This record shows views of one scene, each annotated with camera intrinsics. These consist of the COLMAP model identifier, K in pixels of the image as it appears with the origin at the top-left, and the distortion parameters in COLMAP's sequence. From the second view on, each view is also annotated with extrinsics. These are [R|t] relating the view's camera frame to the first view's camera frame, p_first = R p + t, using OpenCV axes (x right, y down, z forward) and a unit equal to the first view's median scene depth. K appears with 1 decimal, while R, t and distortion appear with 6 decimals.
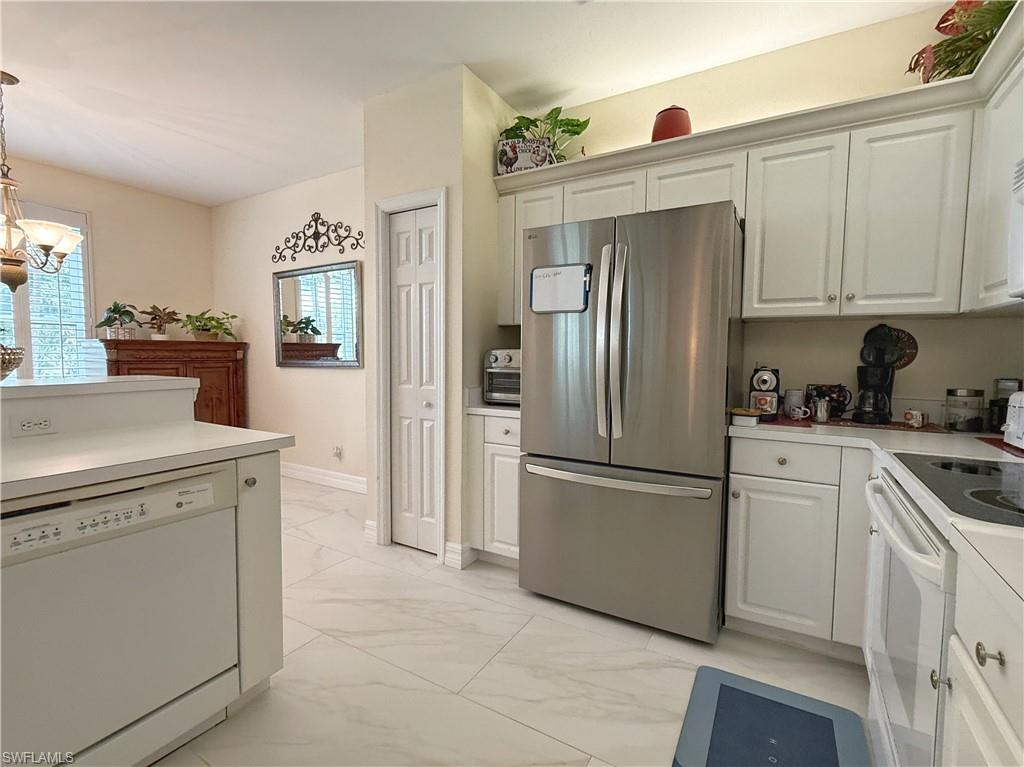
lens RADIAL K [[471.1, 0, 506.2], [0, 471.1, 385.3], [0, 0, 1]] dist [0.000354, 0.000538]
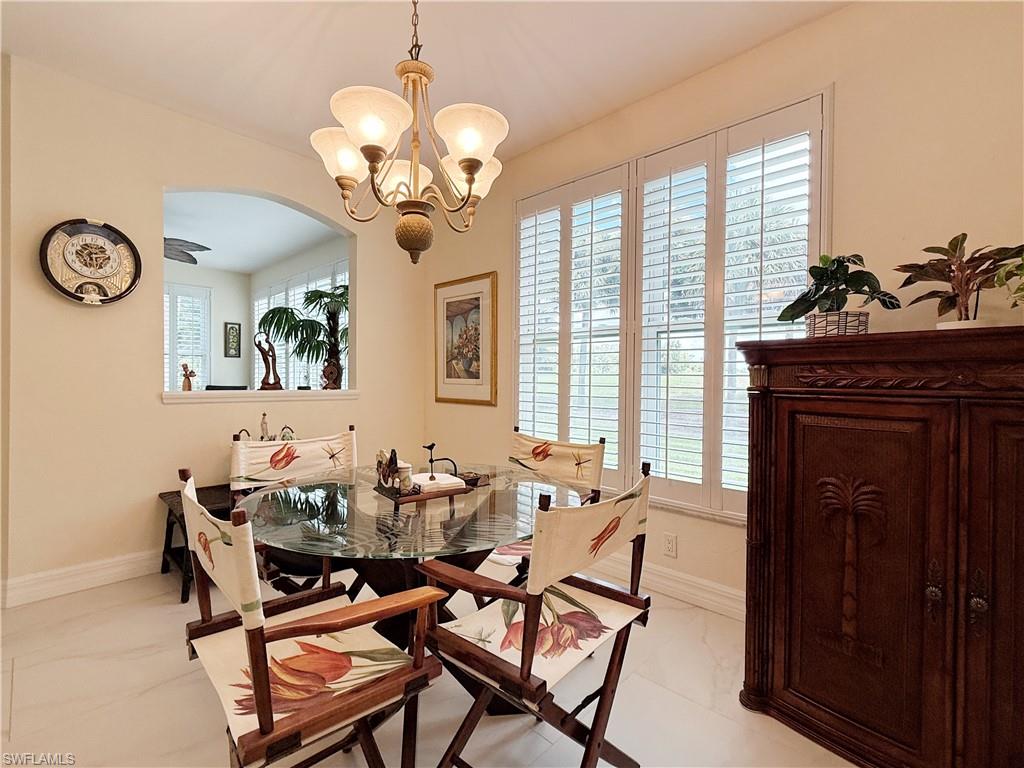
lens RADIAL K [[471.1, 0, 512.2], [0, 471.1, 383.7], [0, 0, 1]] dist [0.000354, 0.000538]
pose [[-0.241931, -0.002576, -0.970290, -0.479141], [-0.077614, 0.996843, 0.016706, -0.064767], [0.967184, 0.079350, -0.241367, 1.176261]]
